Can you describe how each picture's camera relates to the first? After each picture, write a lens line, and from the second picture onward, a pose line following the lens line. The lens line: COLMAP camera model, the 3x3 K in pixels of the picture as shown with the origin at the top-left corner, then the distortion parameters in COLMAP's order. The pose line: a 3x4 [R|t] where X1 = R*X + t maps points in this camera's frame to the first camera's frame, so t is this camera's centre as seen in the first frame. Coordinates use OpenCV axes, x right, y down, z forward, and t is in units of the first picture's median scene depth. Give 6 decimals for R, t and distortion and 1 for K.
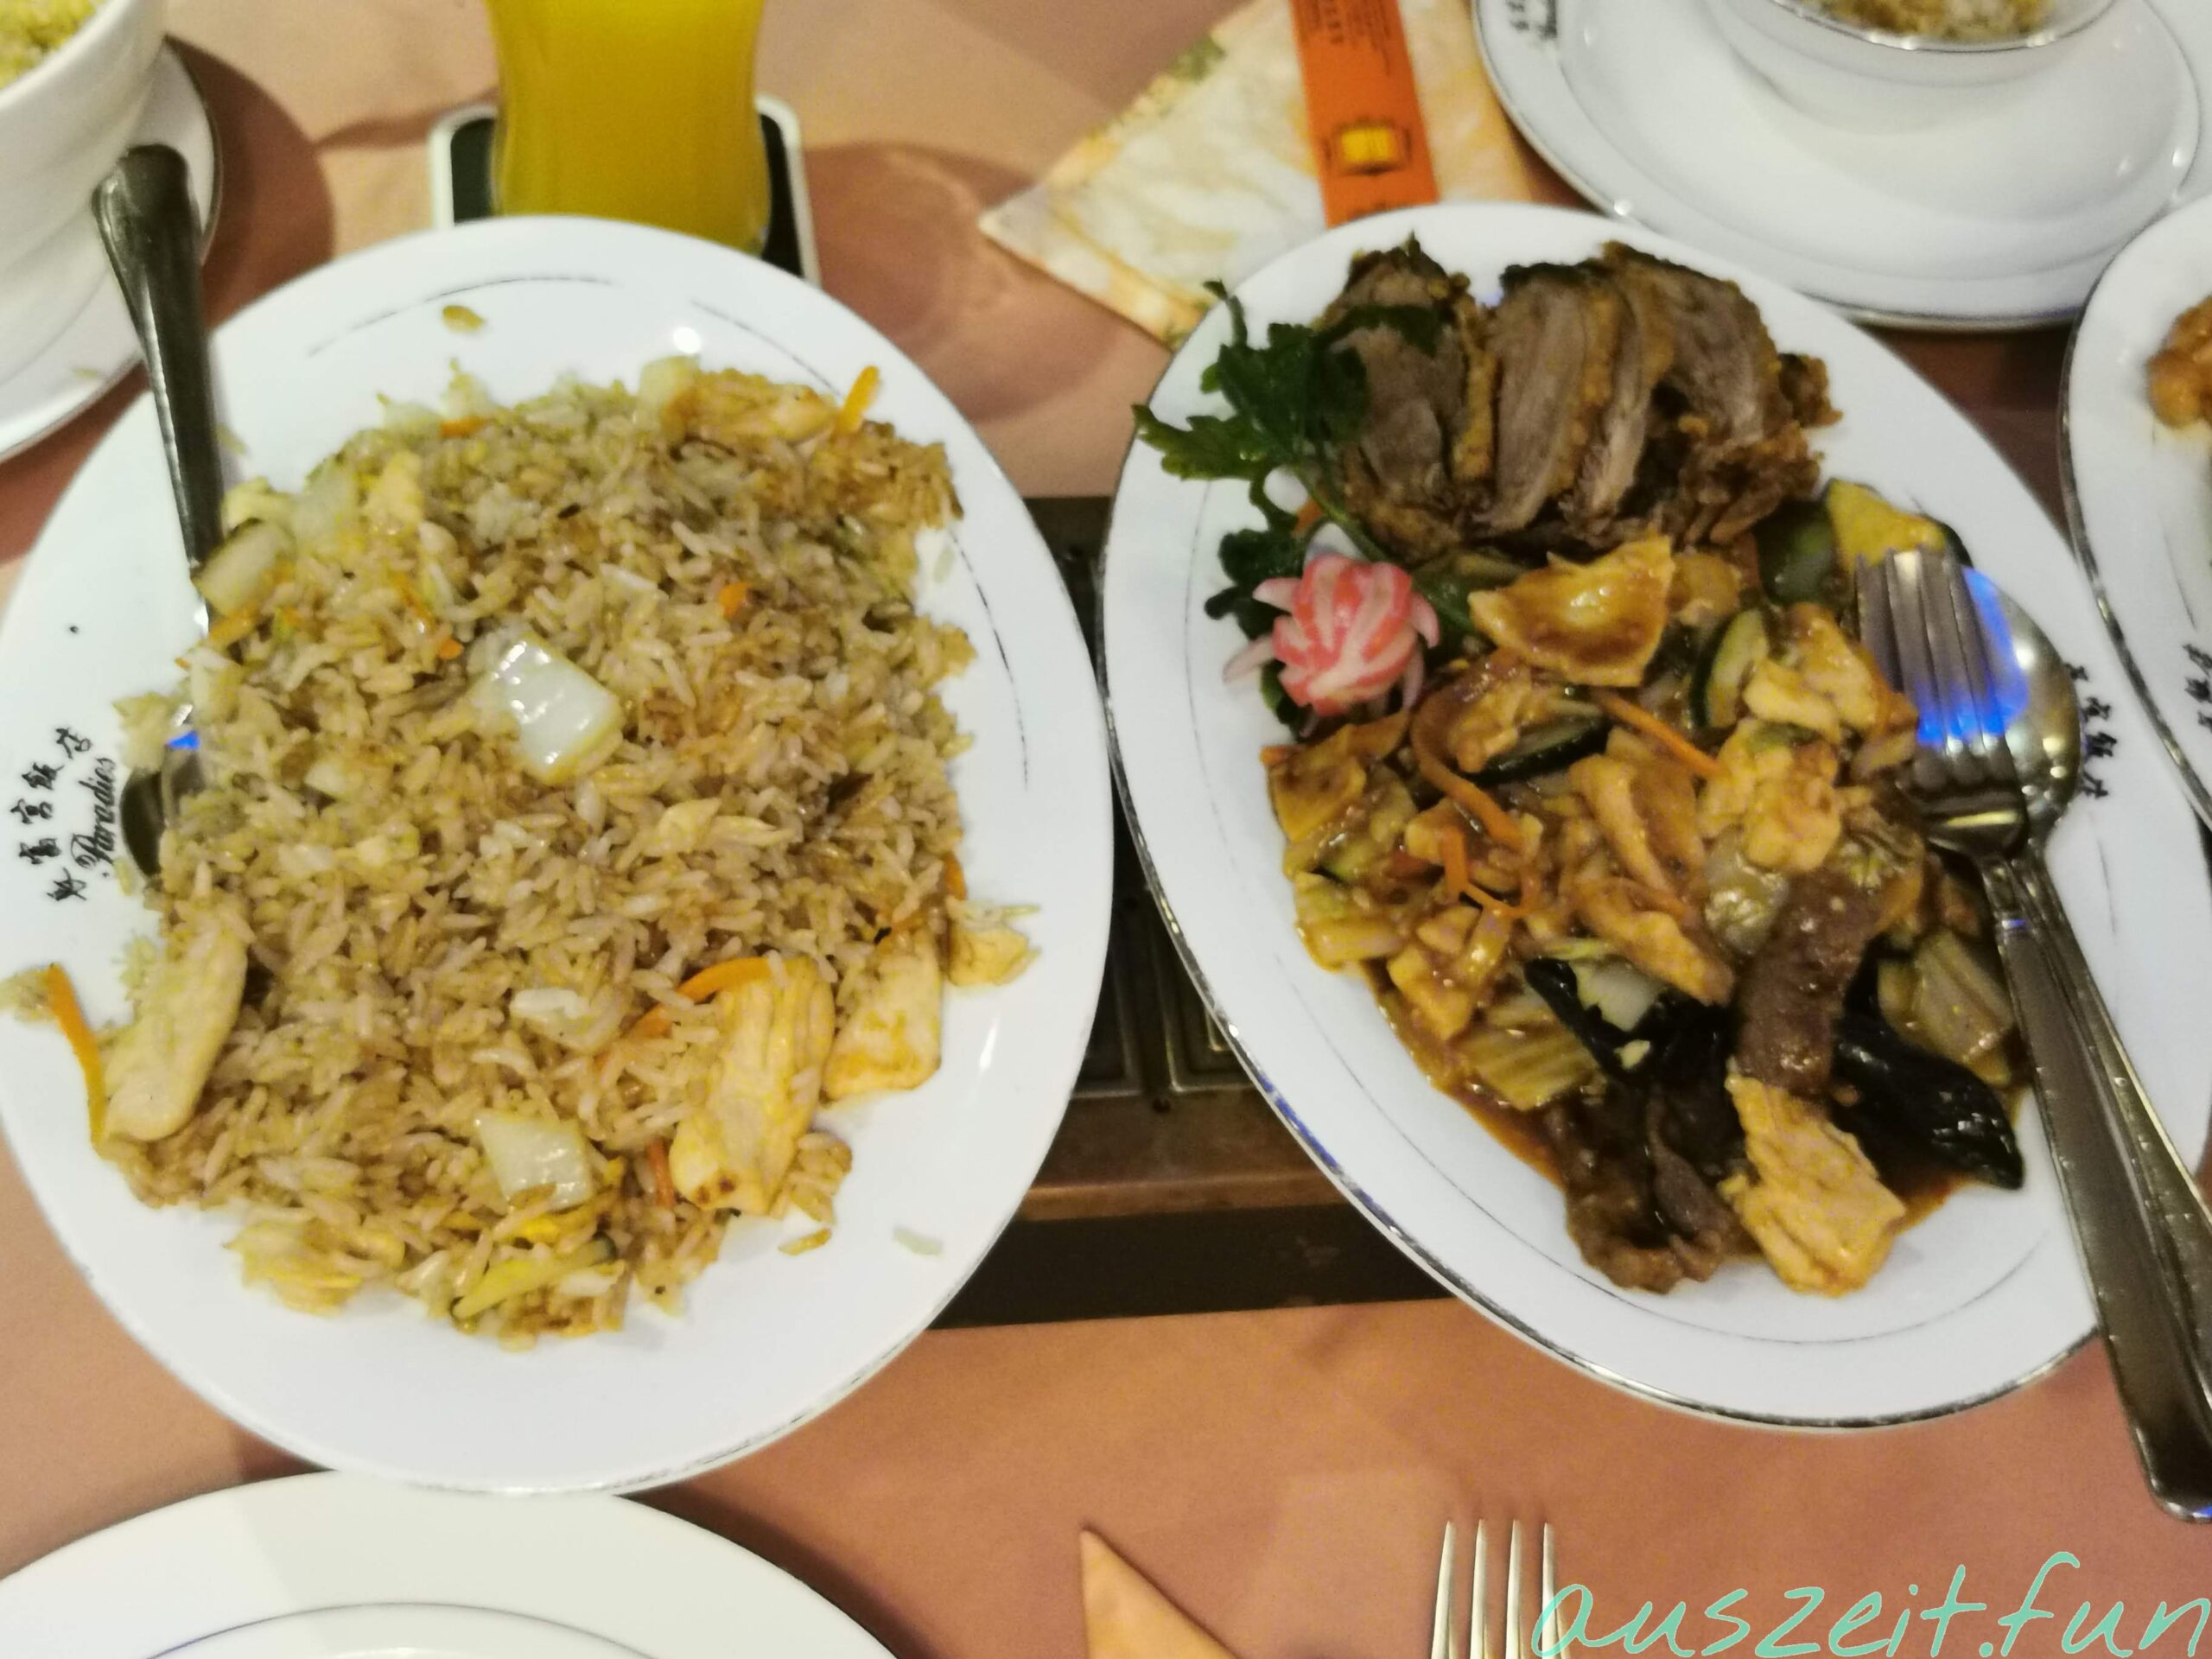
lens RADIAL K [[3359.3, 0, 1106.0], [0, 3359.3, 829.5], [0, 0, 1]] dist [-0.014007, -0.039875]
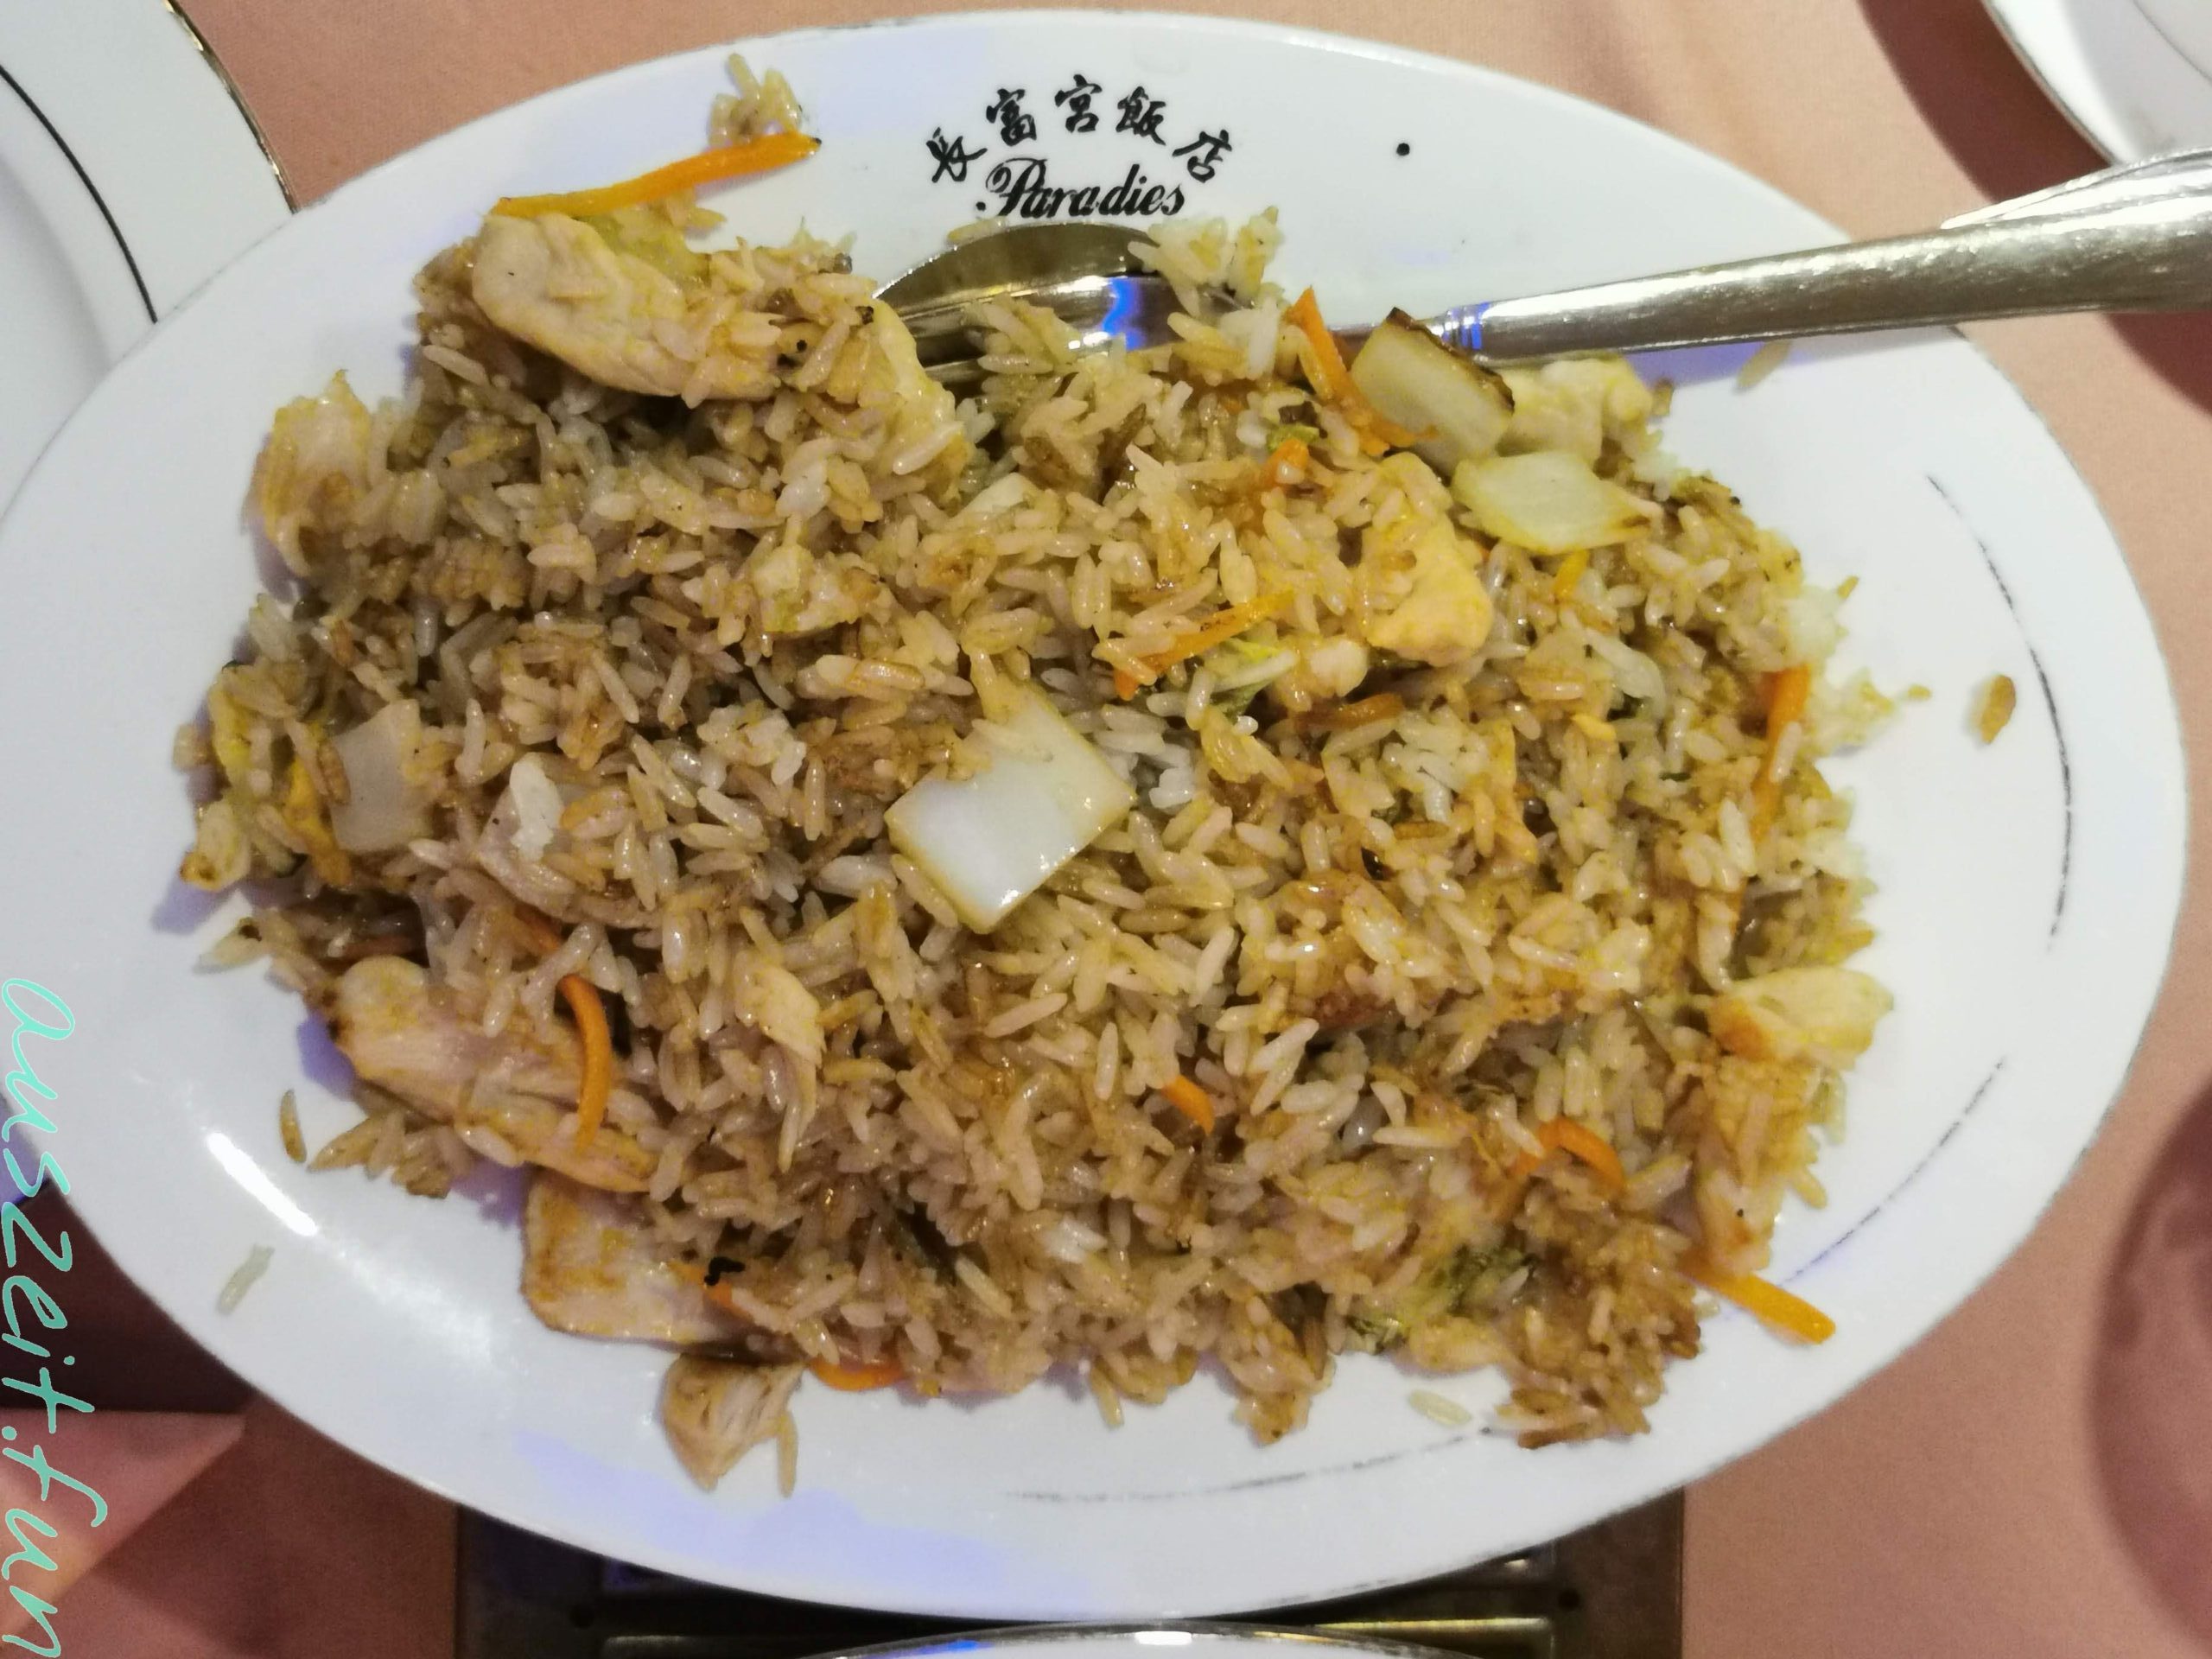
lens RADIAL K [[3359.3, 0, 1106.0], [0, 3359.3, 829.5], [0, 0, 1]] dist [-0.014007, -0.039875]
pose [[-0.116700, 0.988247, -0.098740, -0.096068], [-0.851943, -0.048510, 0.521383, -0.394779], [0.510465, 0.144966, 0.847591, 0.415699]]
